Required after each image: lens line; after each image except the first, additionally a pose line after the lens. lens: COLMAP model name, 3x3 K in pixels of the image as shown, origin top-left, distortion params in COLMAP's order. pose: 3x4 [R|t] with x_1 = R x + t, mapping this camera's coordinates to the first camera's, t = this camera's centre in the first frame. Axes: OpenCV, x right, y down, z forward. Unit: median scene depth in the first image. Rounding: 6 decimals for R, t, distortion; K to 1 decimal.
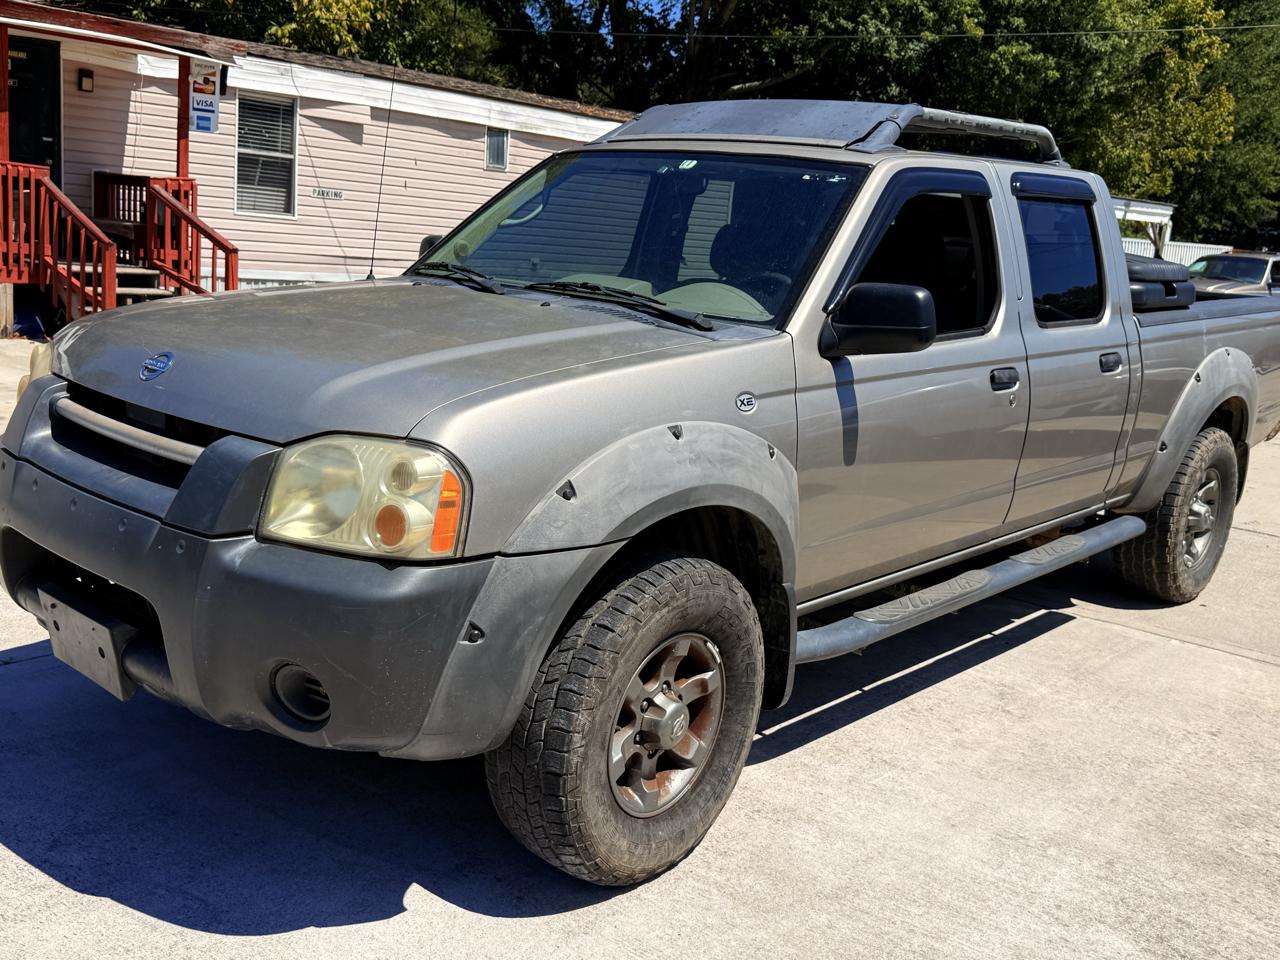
lens RADIAL K [[1267.3, 0, 649.6], [0, 1267.3, 470.5], [0, 0, 1]] dist [0.188446, -0.400744]
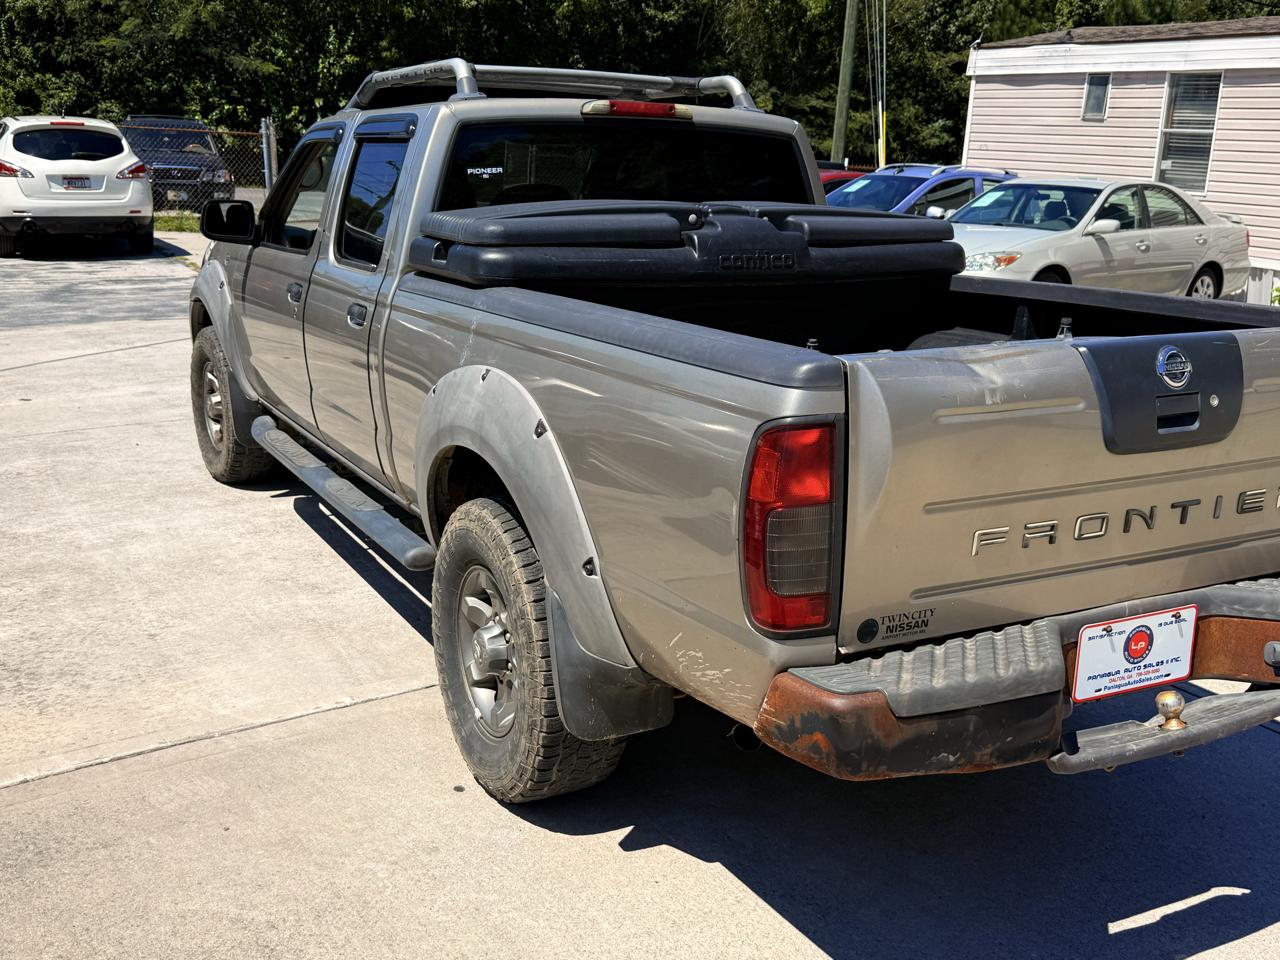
lens RADIAL K [[1268.6, 0, 633.6], [0, 1268.6, 464.8], [0, 0, 1]] dist [0.187571, -0.400467]
pose [[-0.334286, 0.142572, -0.931625, 1.572879], [-0.250781, 0.939400, 0.233747, -0.332373], [0.908494, 0.311772, -0.278274, 2.000769]]
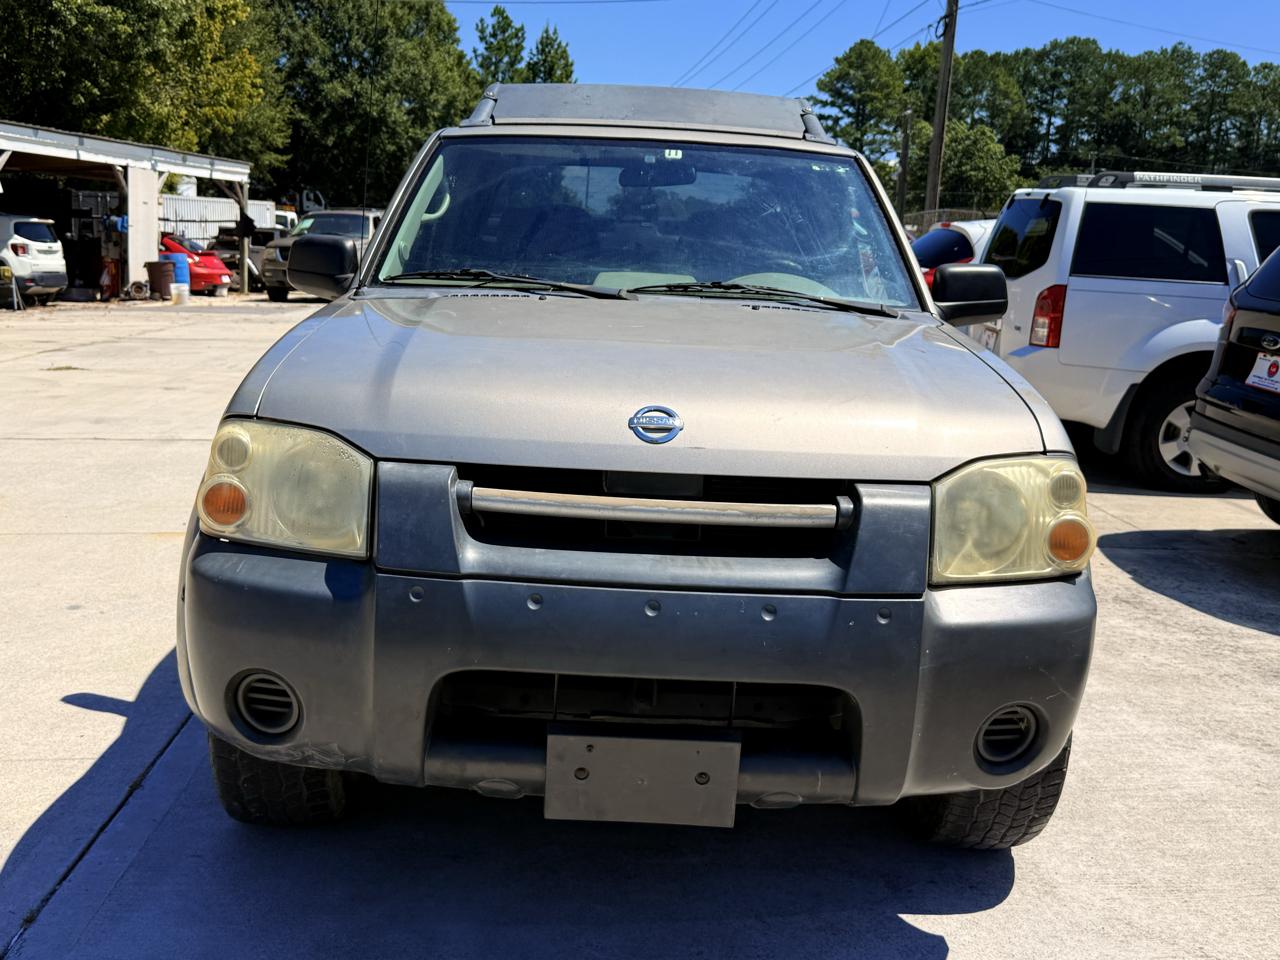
lens RADIAL K [[1298.9, 0, 635.2], [0, 1298.9, 450.7], [0, 0, 1]] dist [0.090623, -0.211735]
pose [[0.722777, -0.155985, 0.673248, -0.824693], [0.144093, 0.986798, 0.073938, -0.110349], [-0.675893, 0.043569, 0.735711, 0.348672]]
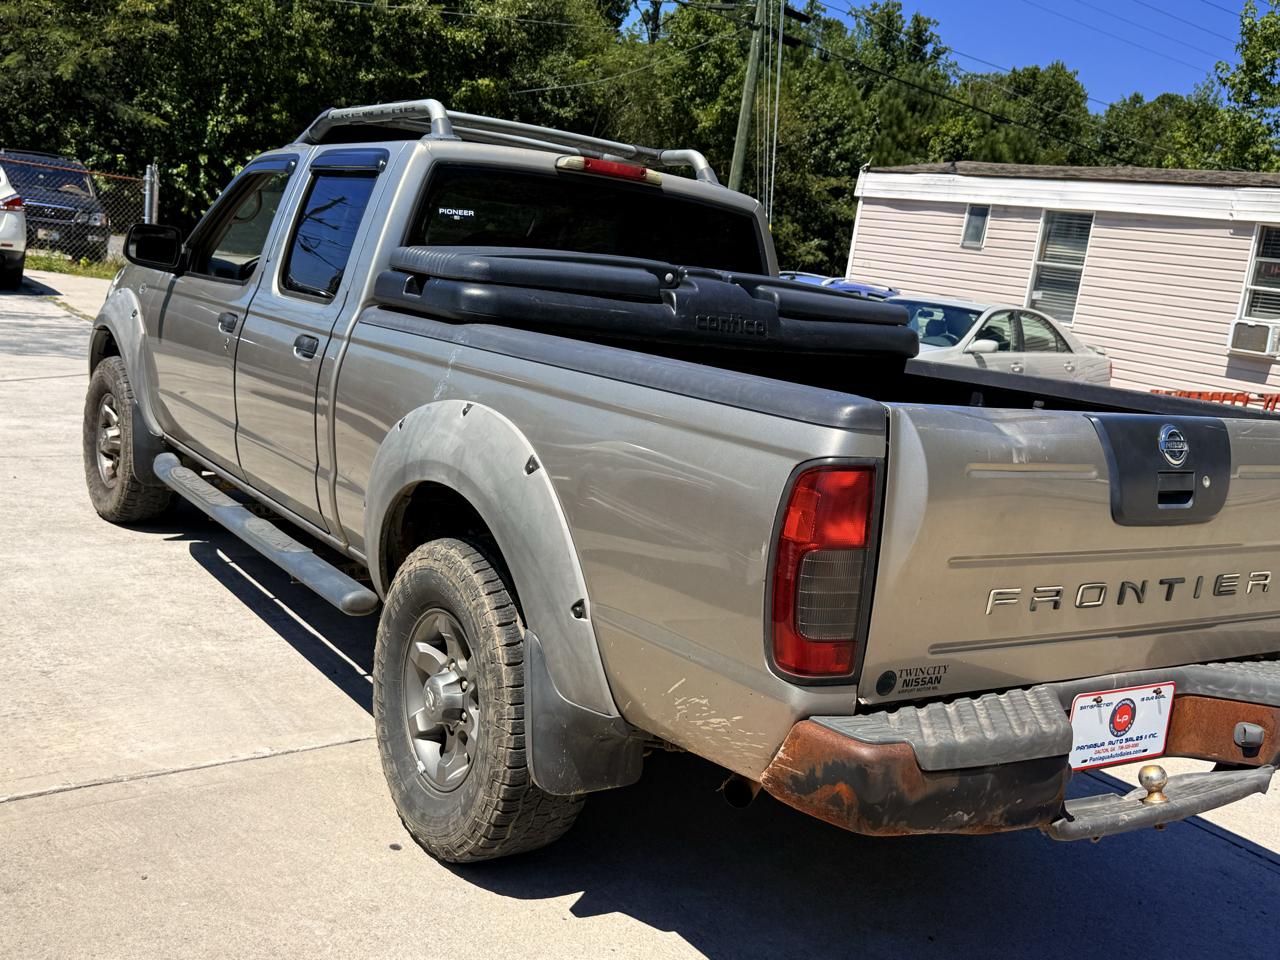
lens RADIAL K [[1267.3, 0, 649.6], [0, 1267.3, 470.5], [0, 0, 1]] dist [0.188446, -0.400744]
pose [[-0.224815, 0.058879, -0.972621, 1.582230], [-0.339431, 0.930920, 0.134813, -0.274060], [0.913370, 0.360446, -0.189300, 1.926637]]
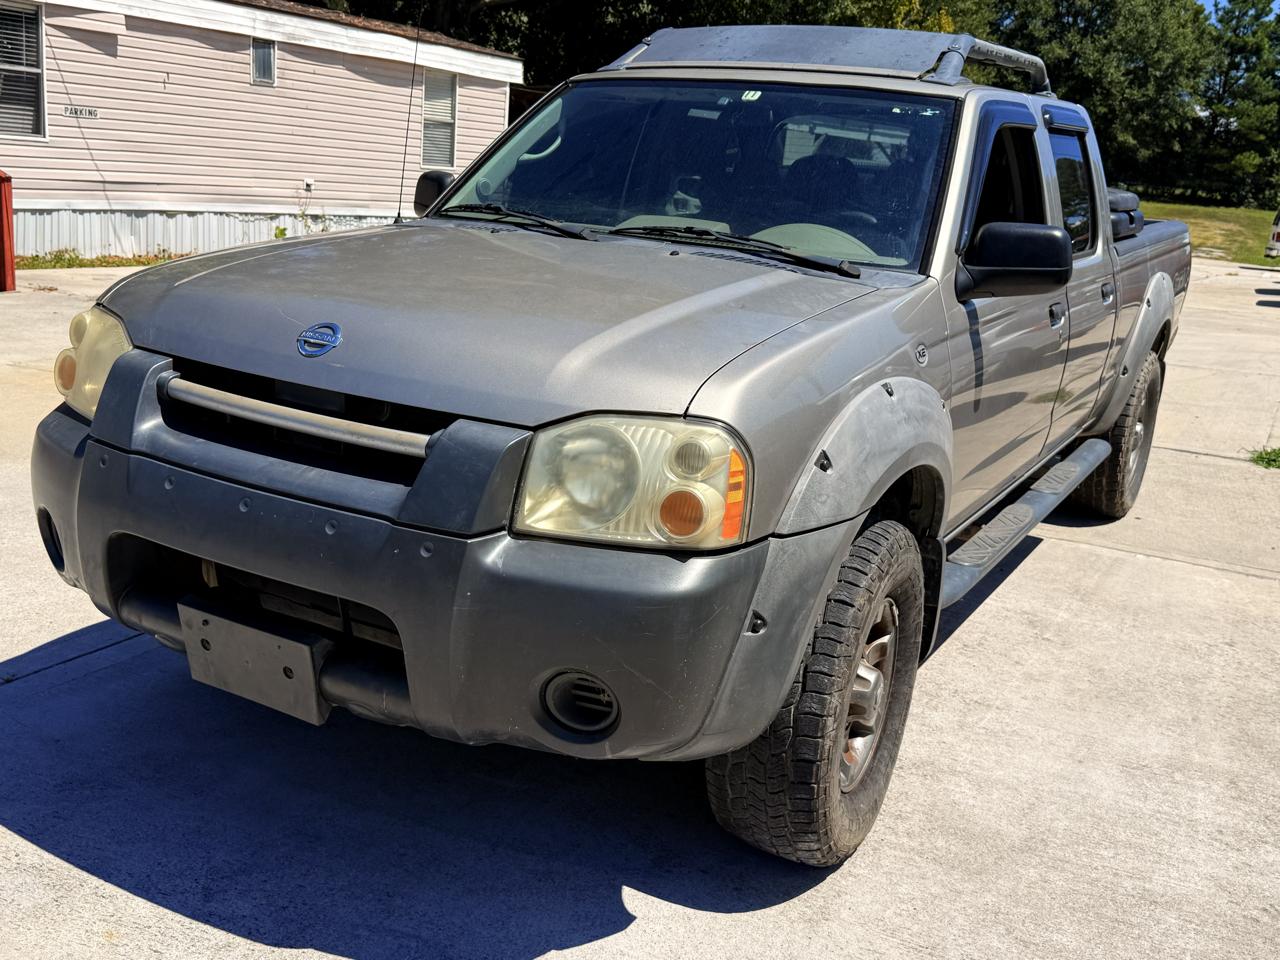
lens RADIAL K [[1269.2, 0, 640.2], [0, 1269.2, 467.6], [0, 0, 1]] dist [0.161386, -0.315934]
pose [[0.976992, -0.054738, 0.206132, -0.306302], [0.042517, 0.997091, 0.063257, -0.035093], [-0.208995, -0.053037, 0.976478, 0.094485]]
